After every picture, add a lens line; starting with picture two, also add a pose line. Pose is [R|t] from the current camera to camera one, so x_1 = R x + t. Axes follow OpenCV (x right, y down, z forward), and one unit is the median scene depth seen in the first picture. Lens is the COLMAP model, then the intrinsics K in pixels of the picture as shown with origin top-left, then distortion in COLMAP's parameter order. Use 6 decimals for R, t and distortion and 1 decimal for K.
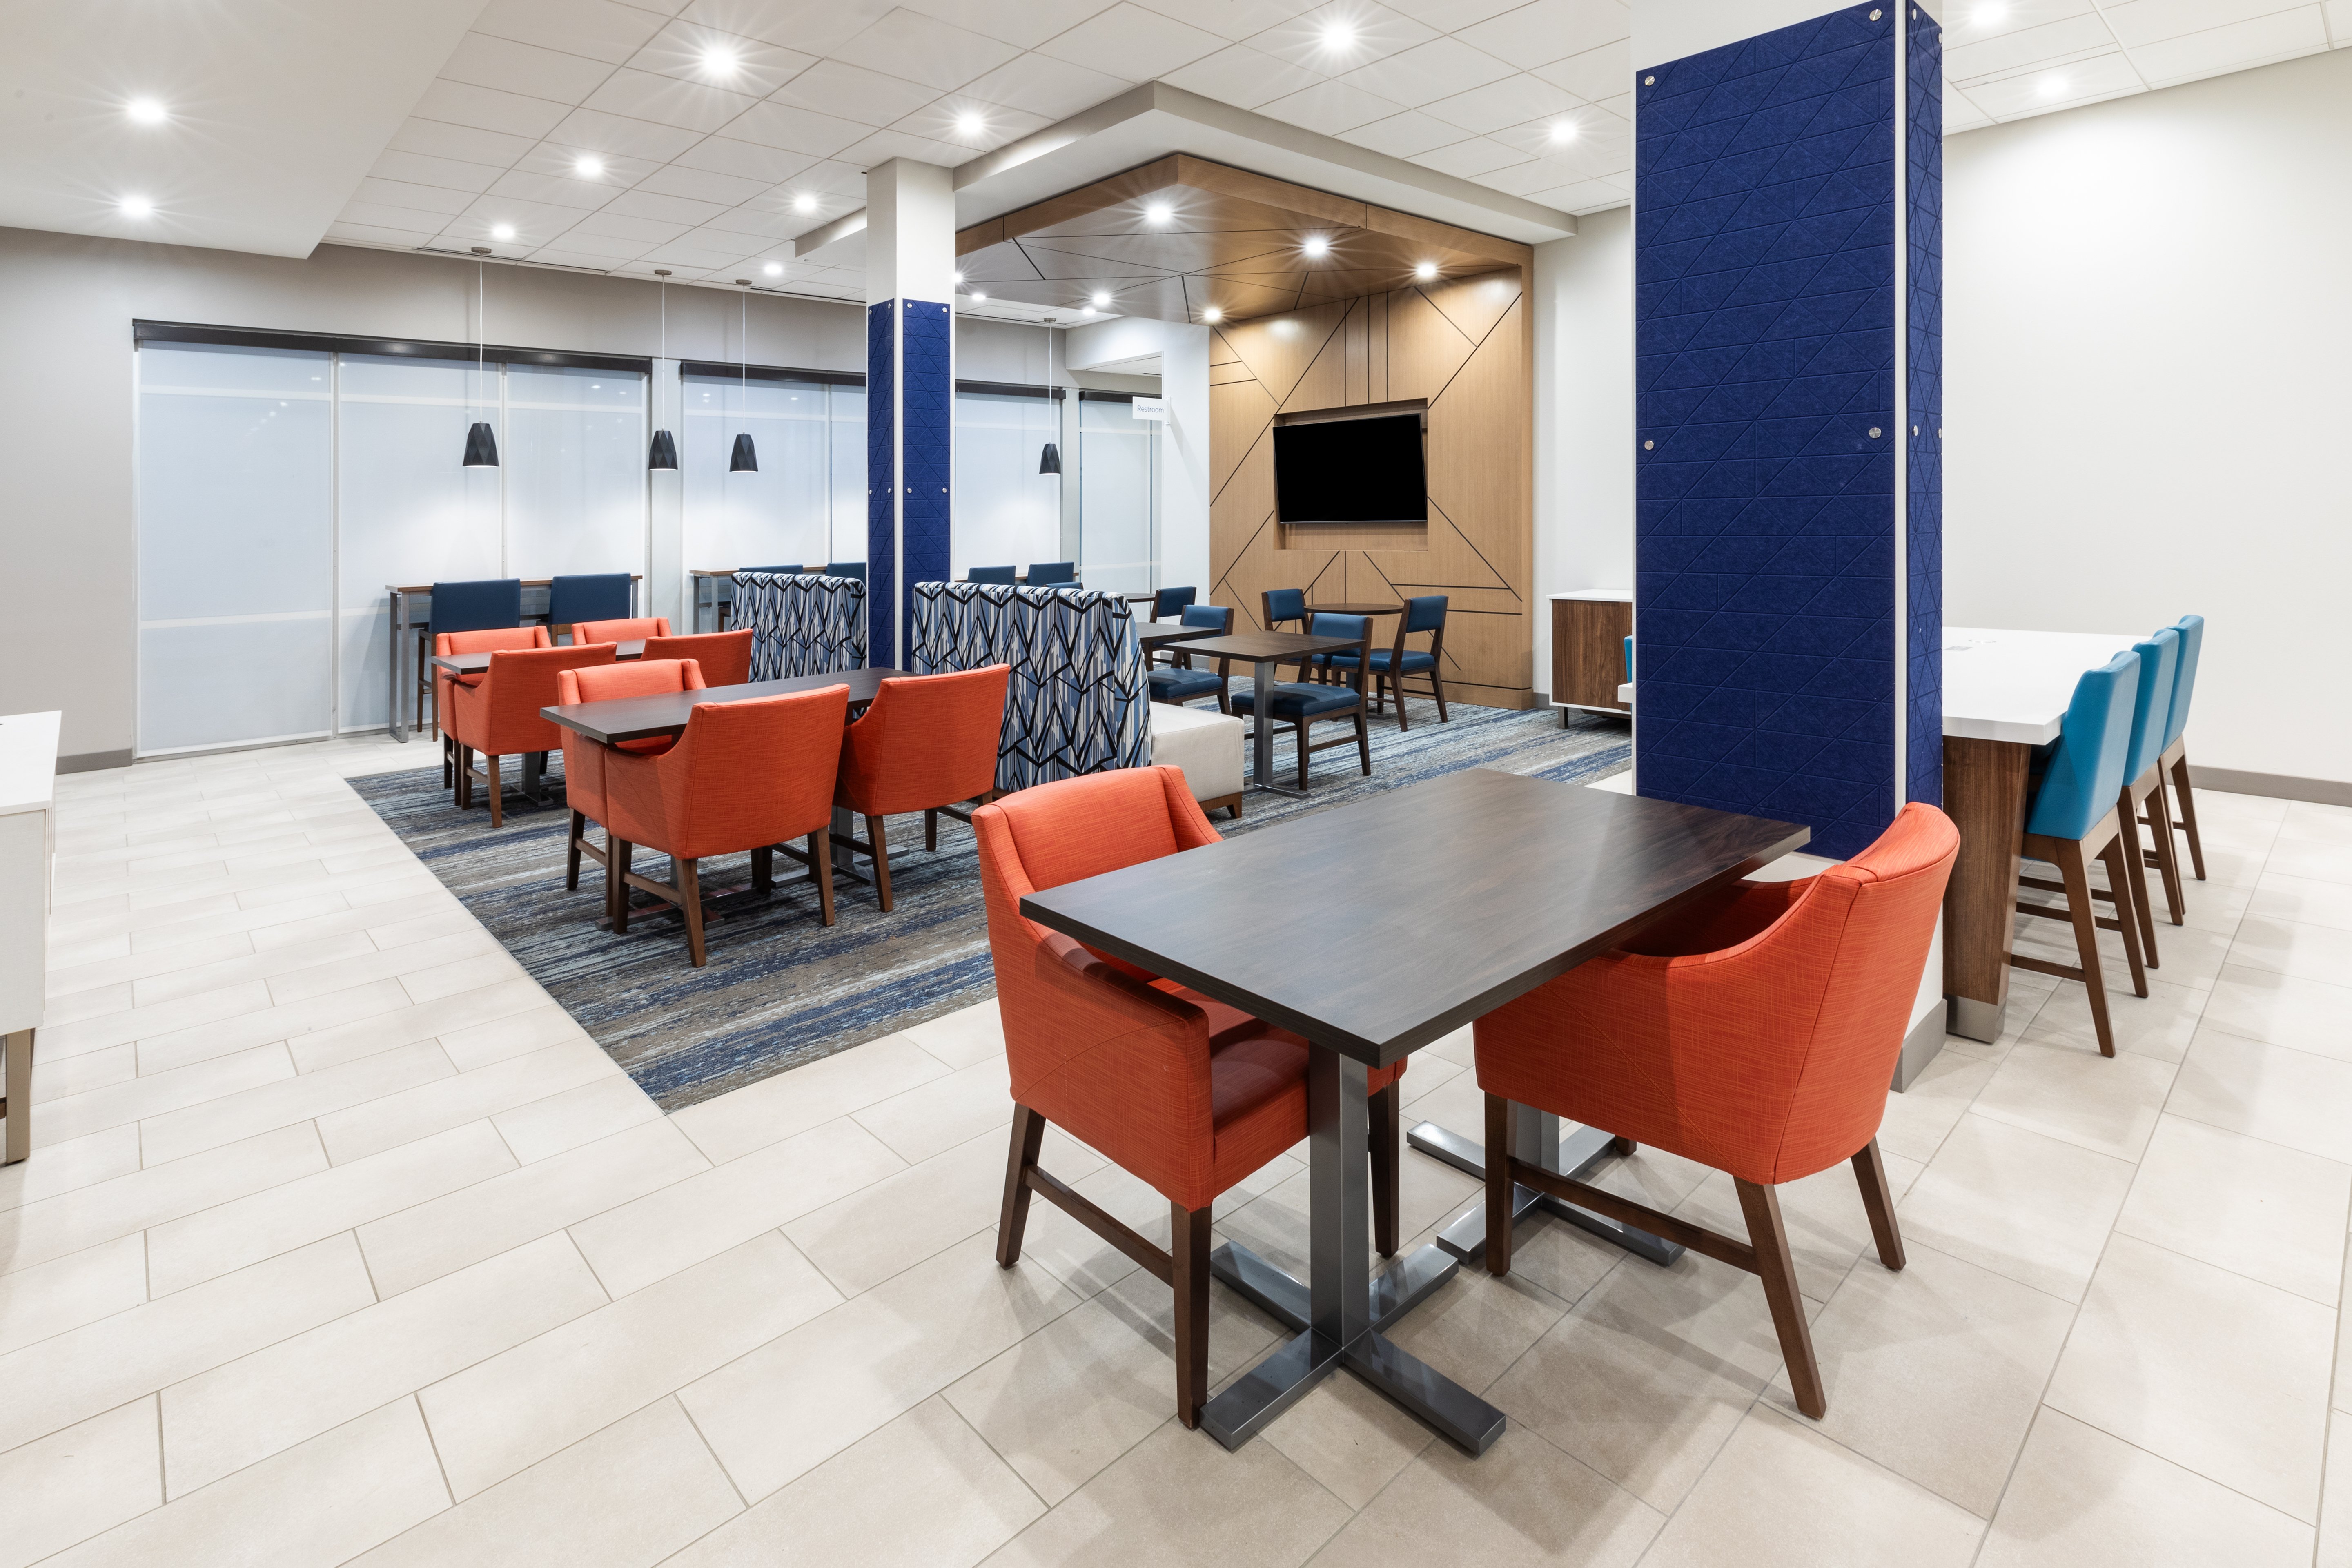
lens RADIAL K [[1139.3, 0, 1195.8], [0, 1139.3, 773.6], [0, 0, 1]] dist [-0.013763, 0.001337]
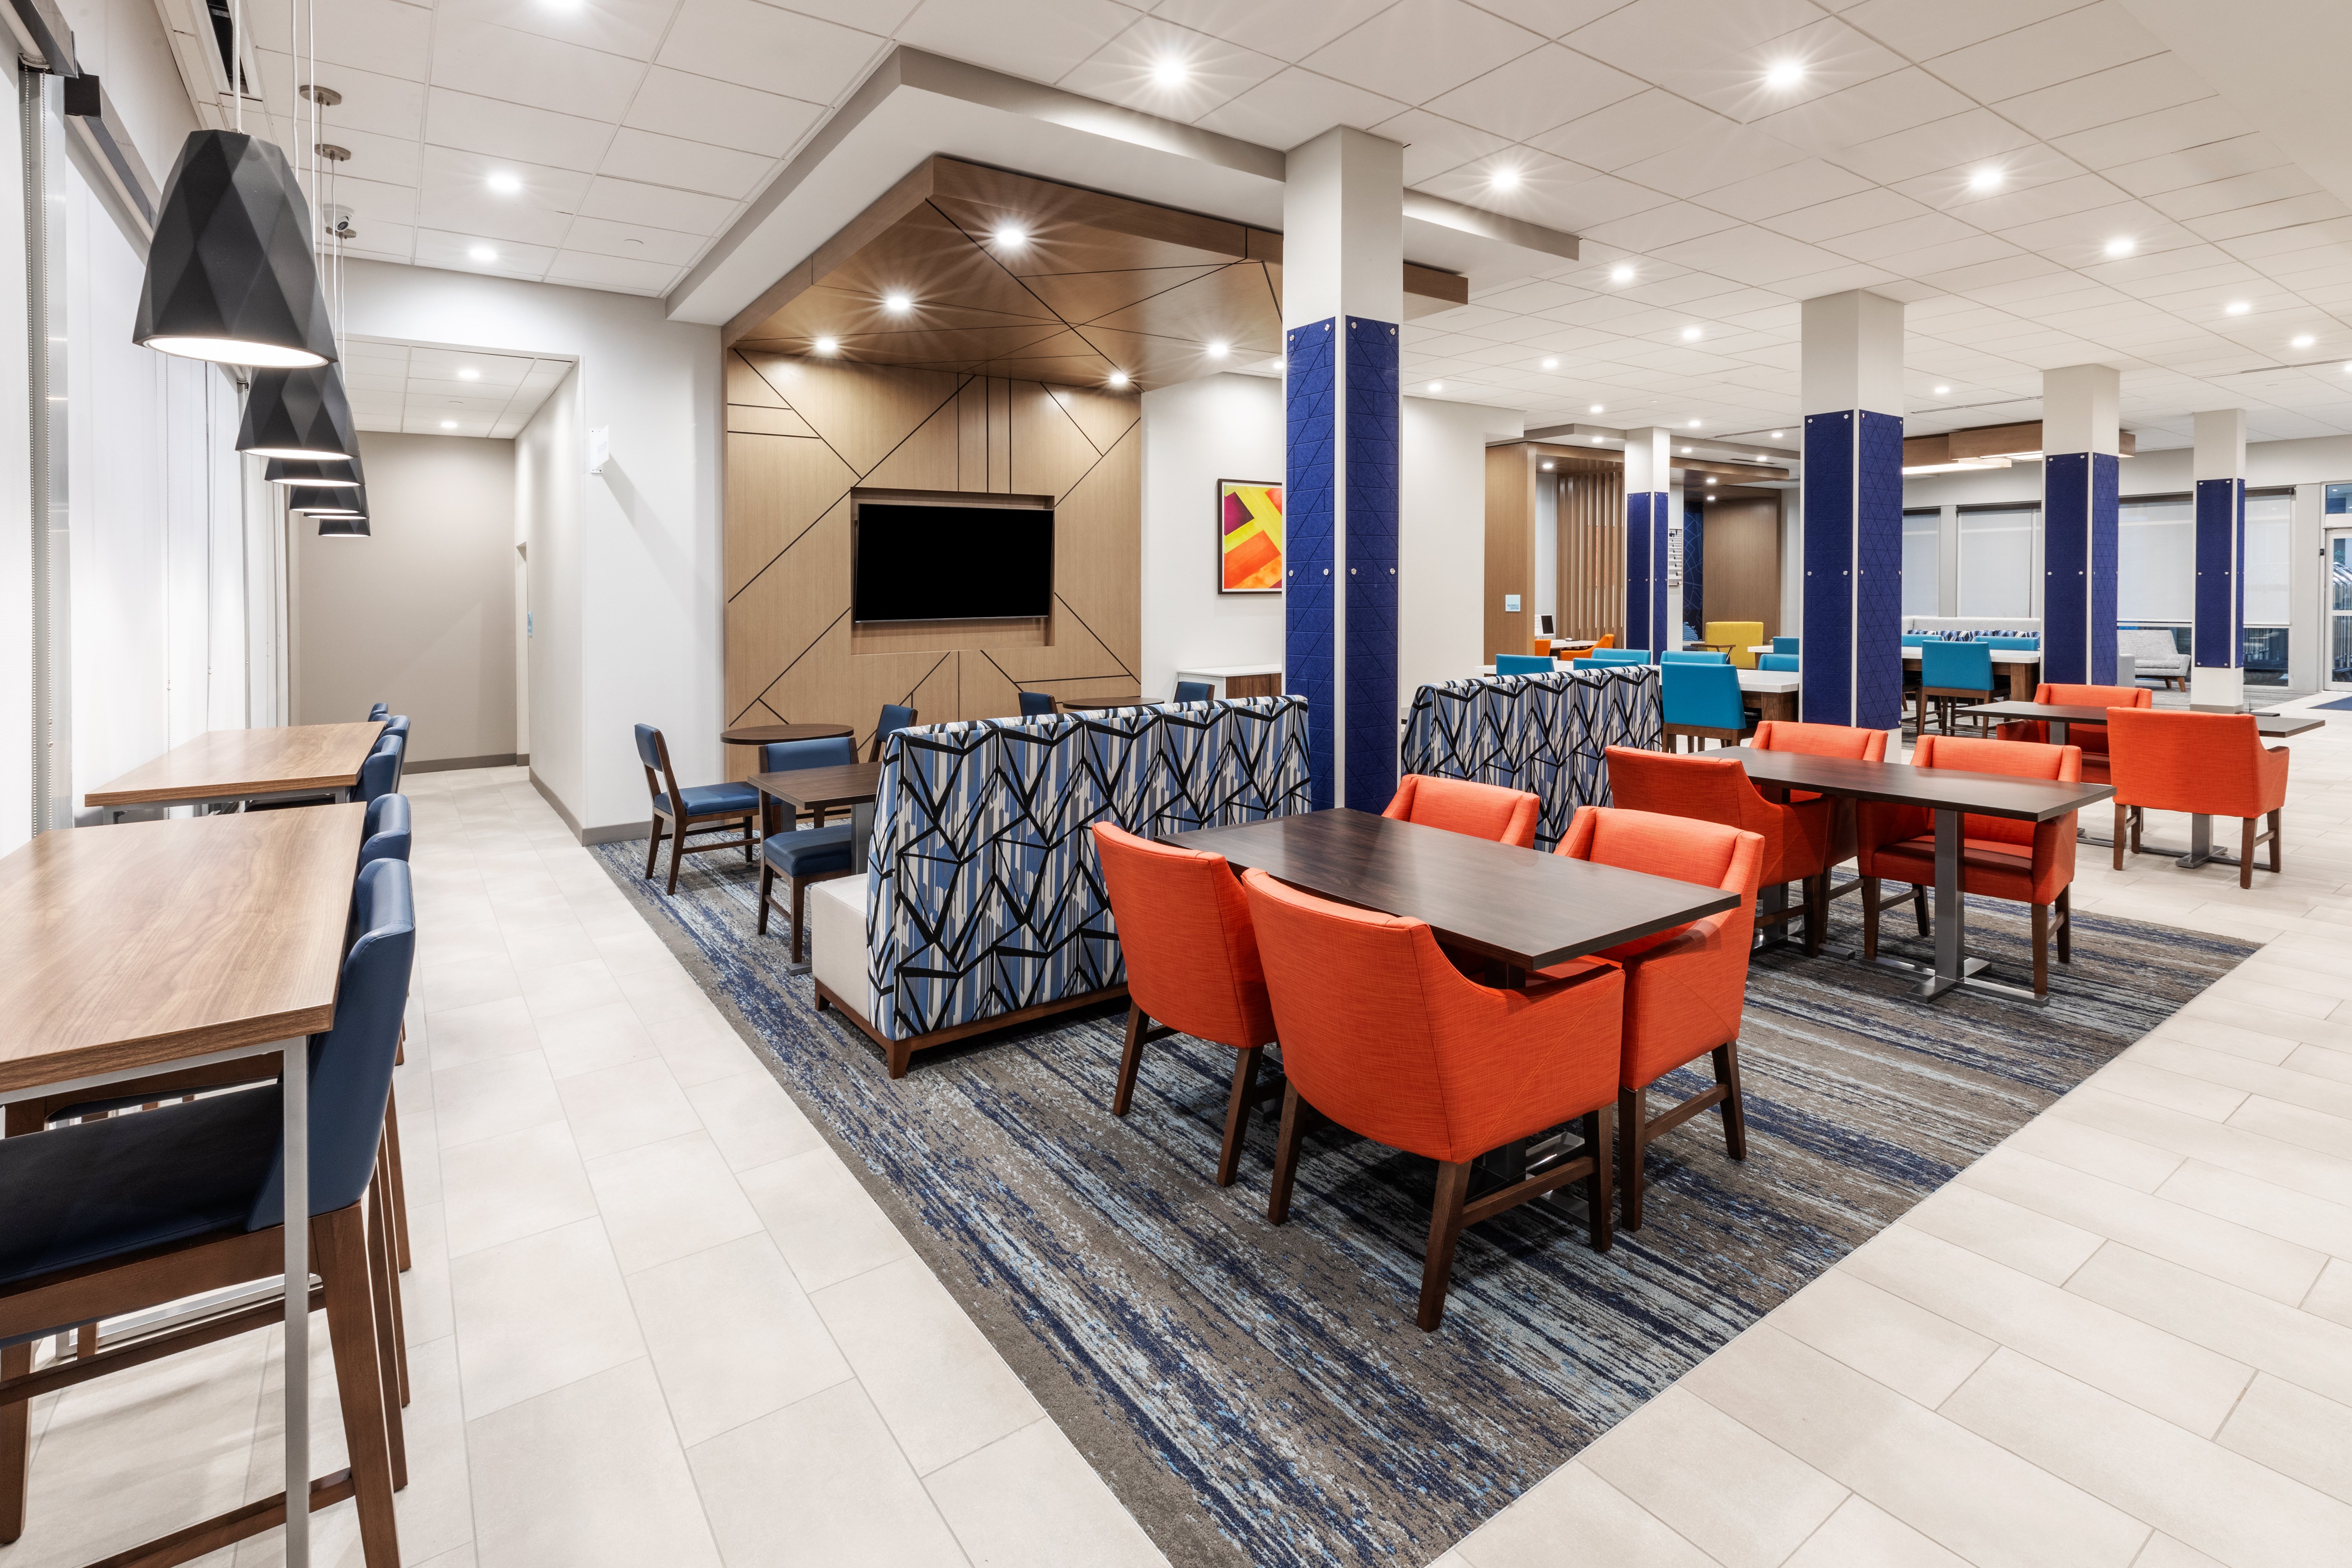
lens RADIAL K [[1139.3, 0, 1192.6], [0, 1139.3, 787.6], [0, 0, 1]] dist [-0.013763, 0.001337]
pose [[0.125787, -0.149460, 0.980734, -0.802016], [0.230534, 0.965928, 0.117636, -0.171776], [-0.964900, 0.211295, 0.155956, 0.777981]]
